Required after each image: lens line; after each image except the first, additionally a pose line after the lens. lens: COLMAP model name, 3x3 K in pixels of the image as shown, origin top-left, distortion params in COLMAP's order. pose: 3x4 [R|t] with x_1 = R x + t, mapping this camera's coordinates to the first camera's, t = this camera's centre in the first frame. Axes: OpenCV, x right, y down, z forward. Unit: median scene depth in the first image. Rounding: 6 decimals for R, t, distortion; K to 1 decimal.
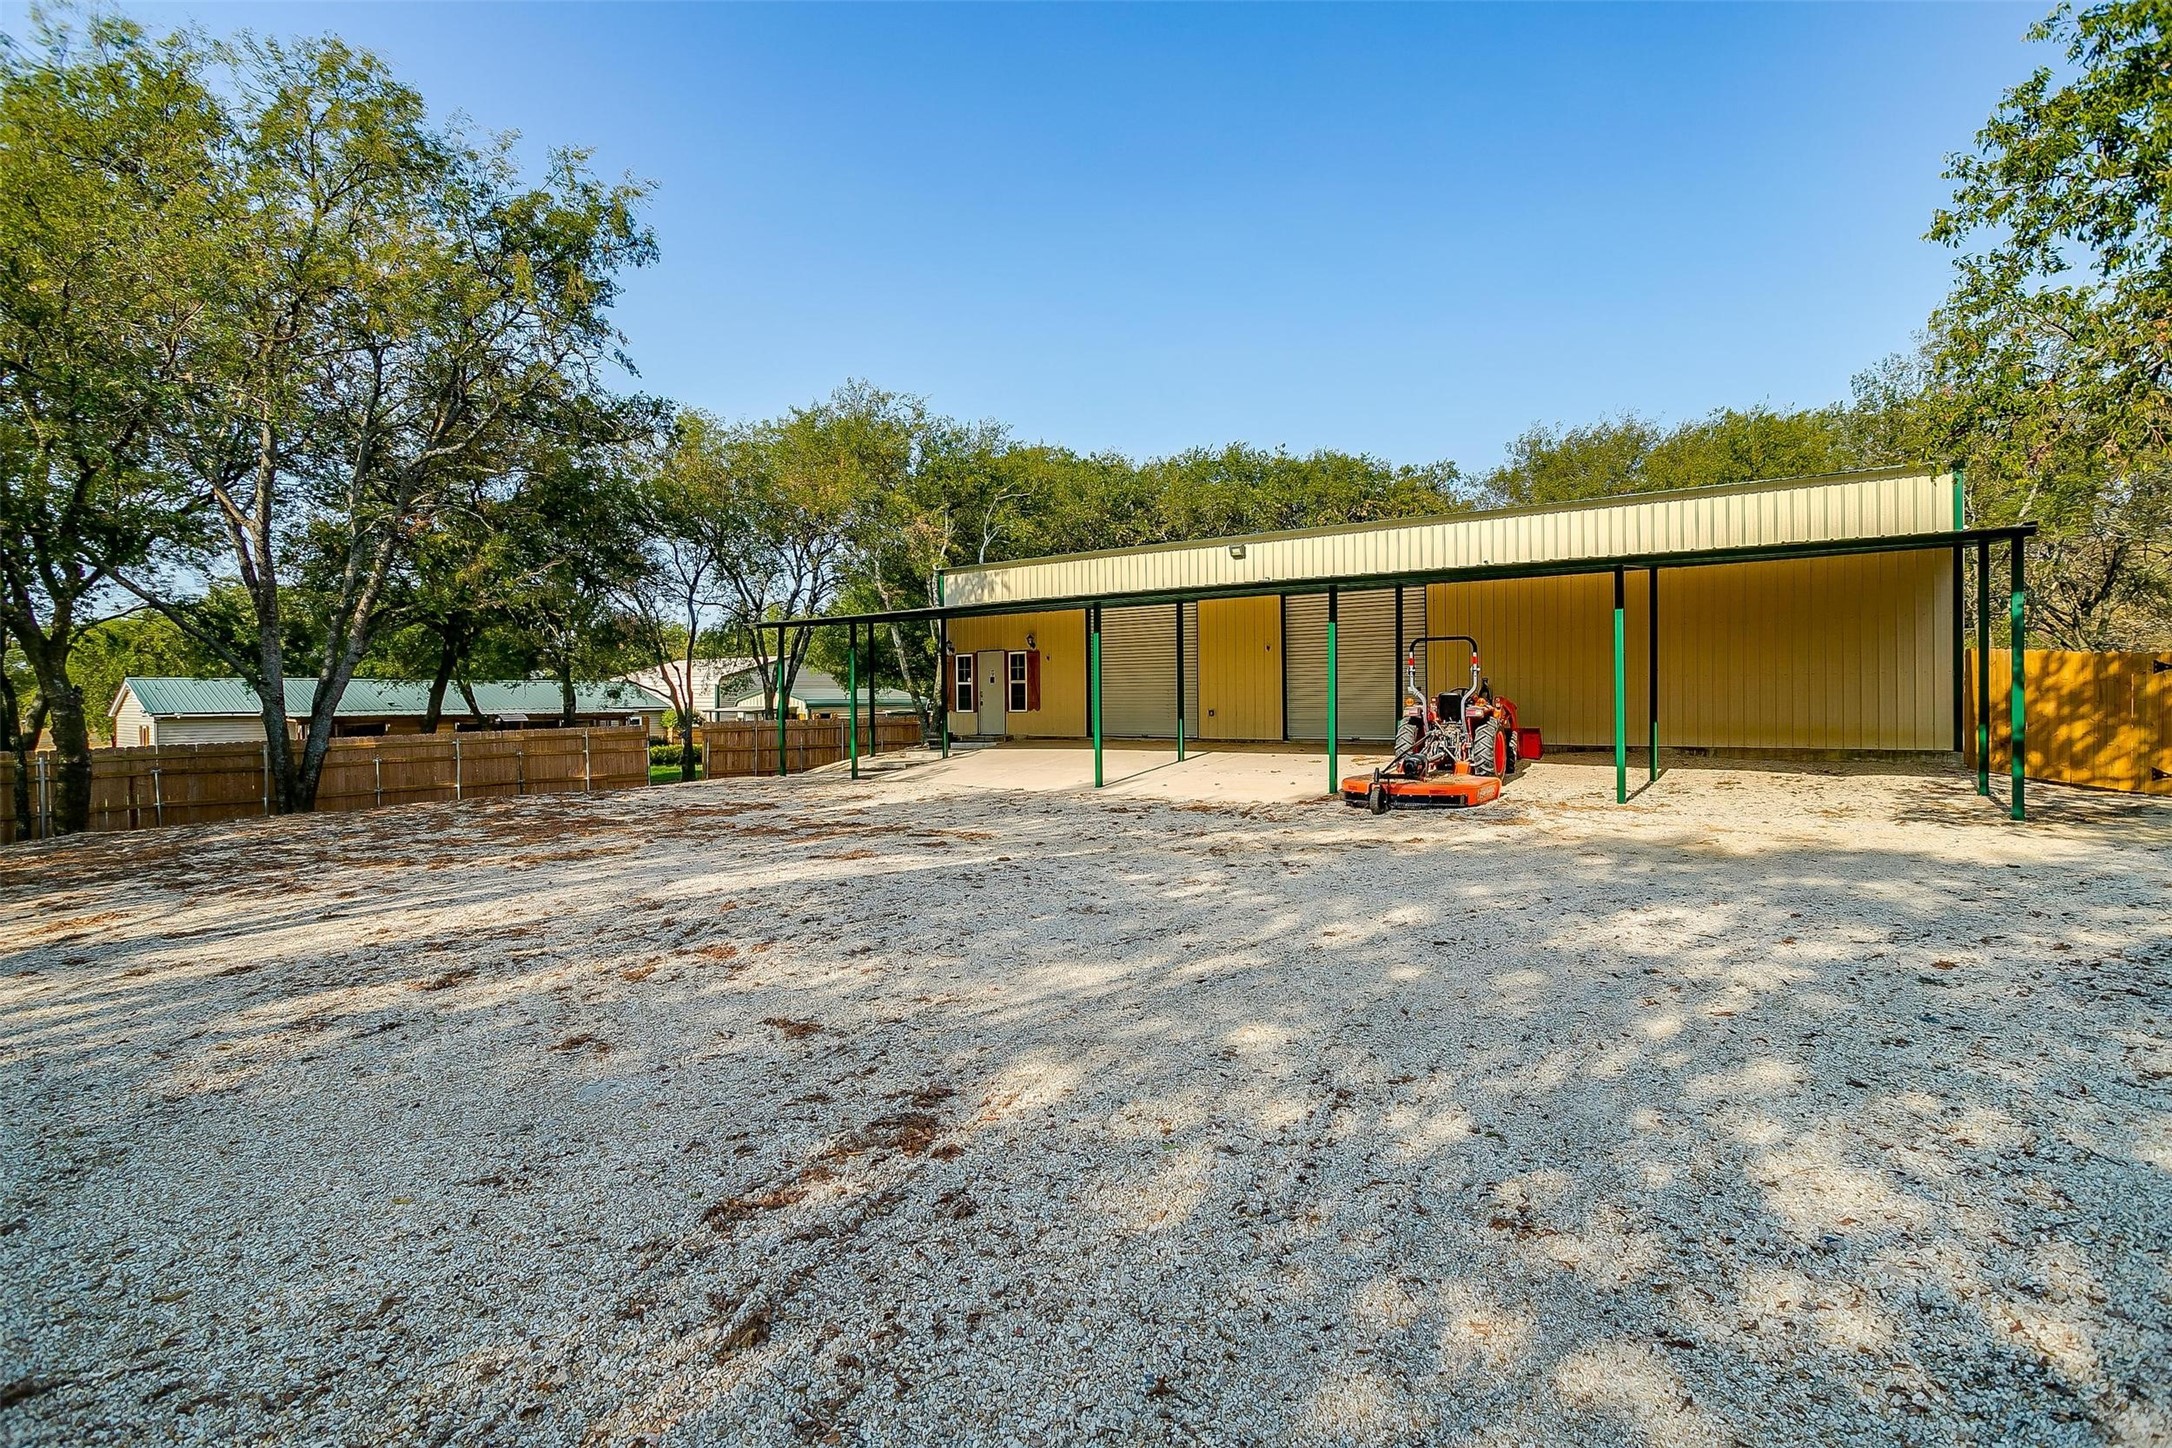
lens RADIAL K [[1078.8, 0, 1086.0], [0, 1078.8, 724.0], [0, 0, 1]] dist [0.001203, 0.000221]
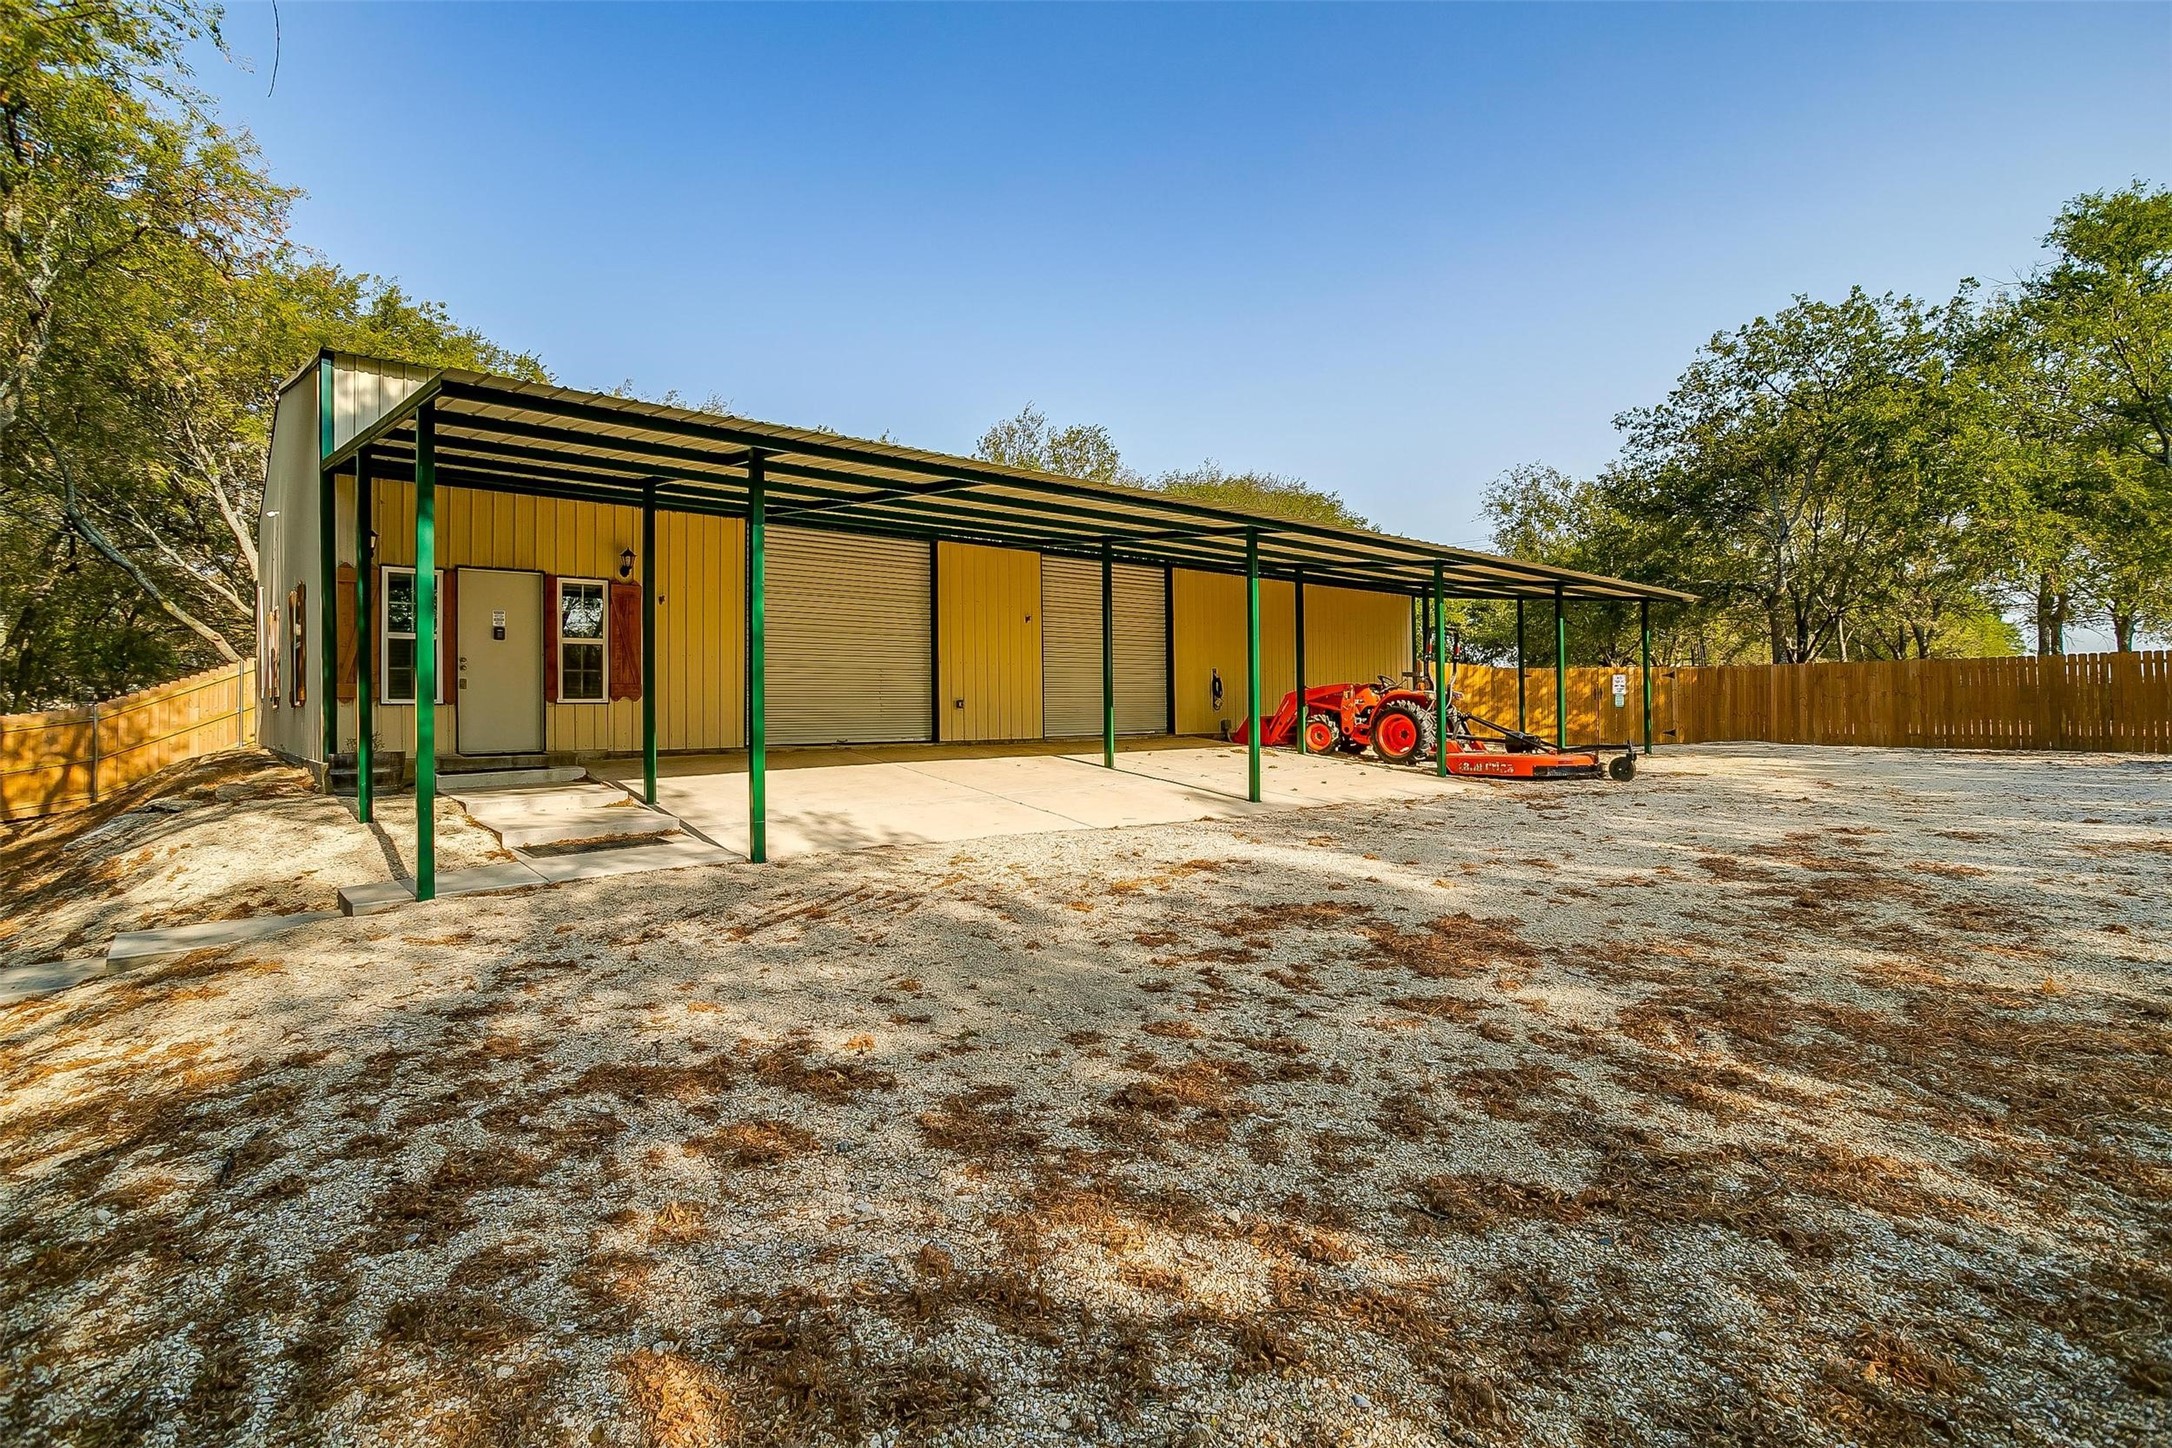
lens RADIAL K [[1078.8, 0, 1086.0], [0, 1078.8, 724.0], [0, 0, 1]] dist [0.001203, 0.000221]
pose [[0.209082, -0.016632, 0.977757, -0.627383], [0.020936, 0.999702, 0.012529, -0.004810], [-0.977674, 0.017851, 0.209368, 0.862085]]
